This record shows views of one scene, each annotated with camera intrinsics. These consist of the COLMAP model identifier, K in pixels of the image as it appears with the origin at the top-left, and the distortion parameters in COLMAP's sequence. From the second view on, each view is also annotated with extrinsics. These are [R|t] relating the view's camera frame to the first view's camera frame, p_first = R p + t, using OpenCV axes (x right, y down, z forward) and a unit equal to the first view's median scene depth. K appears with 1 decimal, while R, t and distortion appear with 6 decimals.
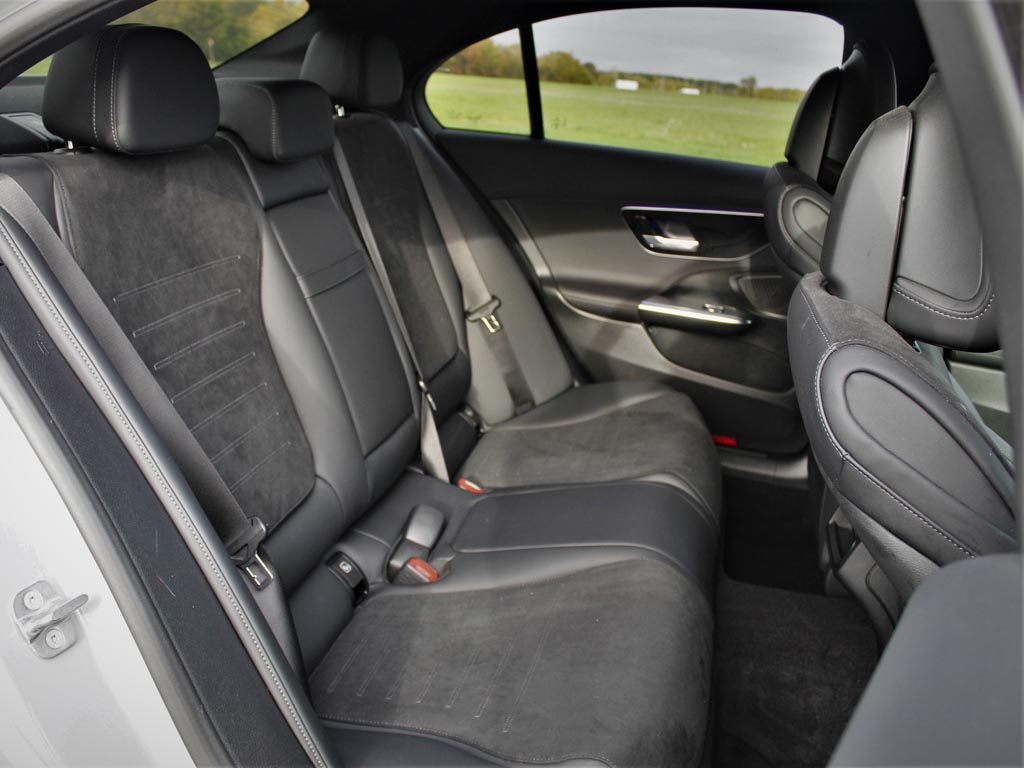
lens RADIAL K [[962.2, 0, 461.5], [0, 962.2, 383.2], [0, 0, 1]] dist [-0.161298, 0.132240]
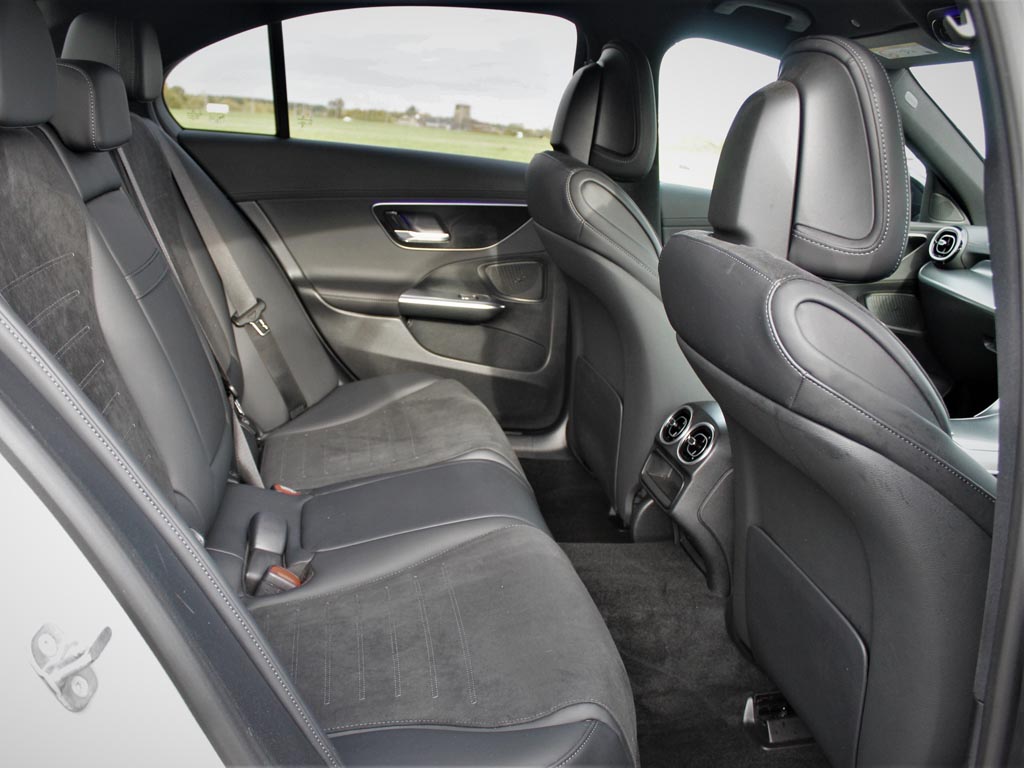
lens RADIAL K [[962.2, 0, 461.5], [0, 962.2, 383.2], [0, 0, 1]] dist [-0.161298, 0.132240]
pose [[0.913292, -0.096255, 0.395769, -0.184268], [0.105815, 0.994383, -0.002339, 0.019326], [-0.393321, 0.044015, 0.918347, 0.041811]]
